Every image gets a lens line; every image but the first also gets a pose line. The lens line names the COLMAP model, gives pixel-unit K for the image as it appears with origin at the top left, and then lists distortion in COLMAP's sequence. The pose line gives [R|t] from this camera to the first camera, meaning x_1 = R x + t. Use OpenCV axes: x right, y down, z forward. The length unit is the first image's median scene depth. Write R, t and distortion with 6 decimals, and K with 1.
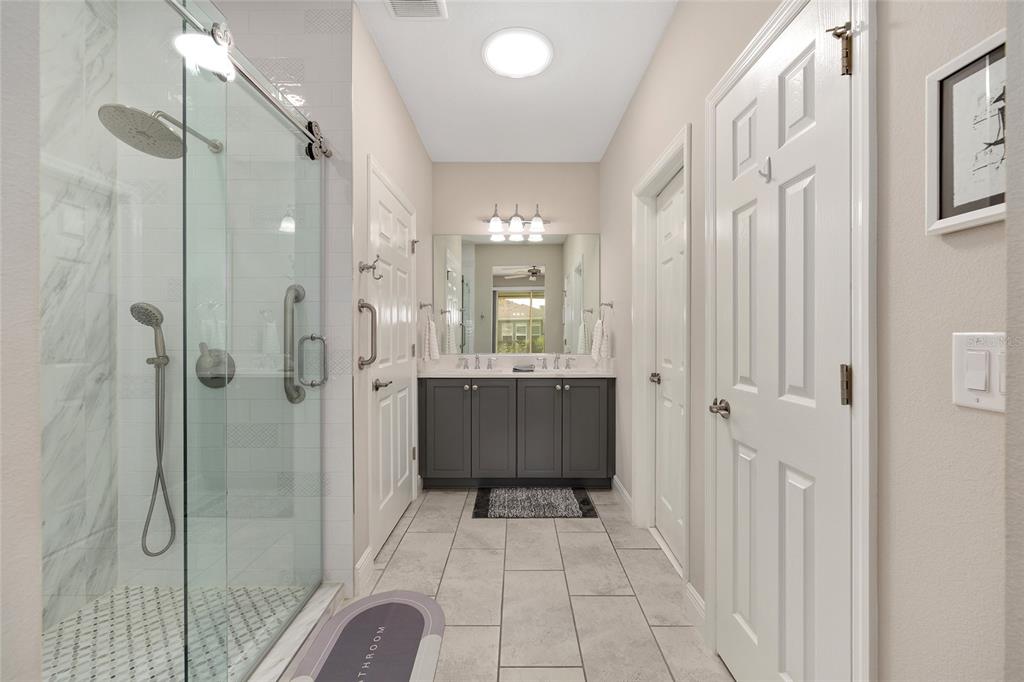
lens RADIAL K [[403.2, 0, 511.6], [0, 403.2, 333.8], [0, 0, 1]] dist [-0.002350, -0.000013]
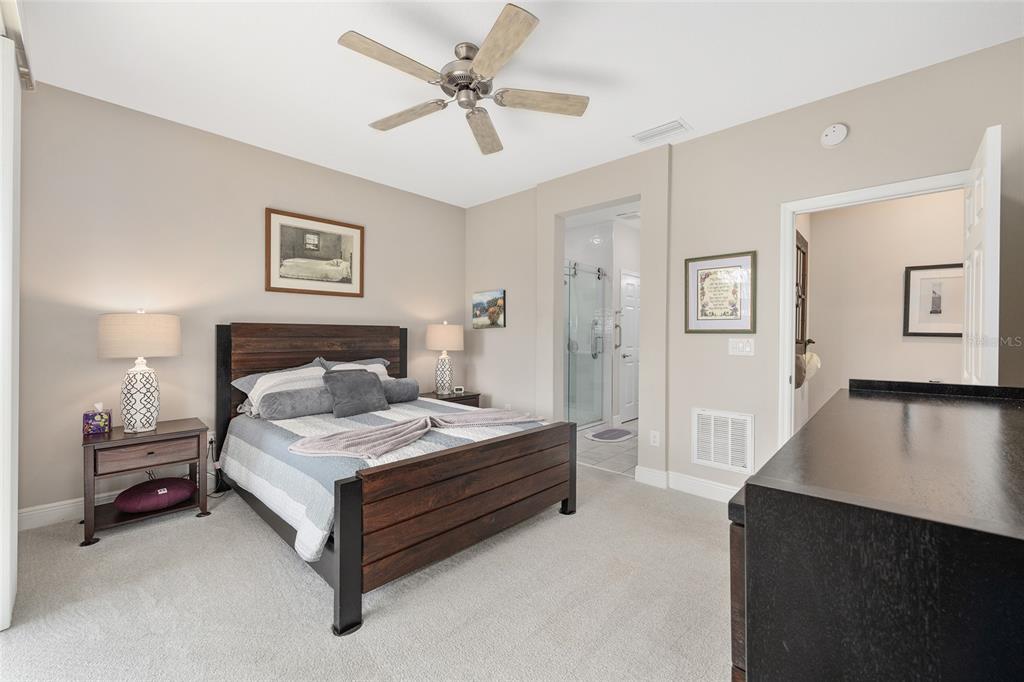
lens RADIAL K [[403.2, 0, 506.7], [0, 403.2, 332.7], [0, 0, 1]] dist [-0.002350, -0.000013]
pose [[0.753624, 0.016001, -0.657111, 0.890876], [-0.011394, 0.999871, 0.011279, -0.045636], [0.657207, -0.001013, 0.753709, -1.605225]]
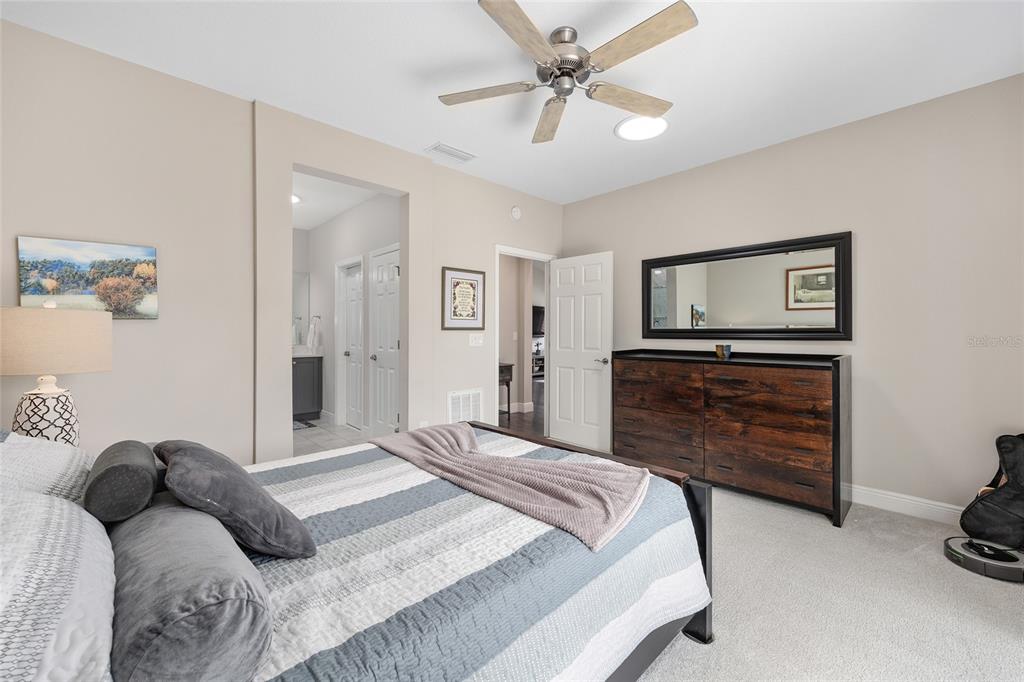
lens RADIAL K [[403.2, 0, 513.6], [0, 403.2, 334.0], [0, 0, 1]] dist [-0.002350, -0.000013]
pose [[0.700503, 0.007361, 0.713612, -0.718905], [-0.014586, 0.999886, 0.004005, -0.027937], [-0.713501, -0.013214, 0.700530, -1.479242]]
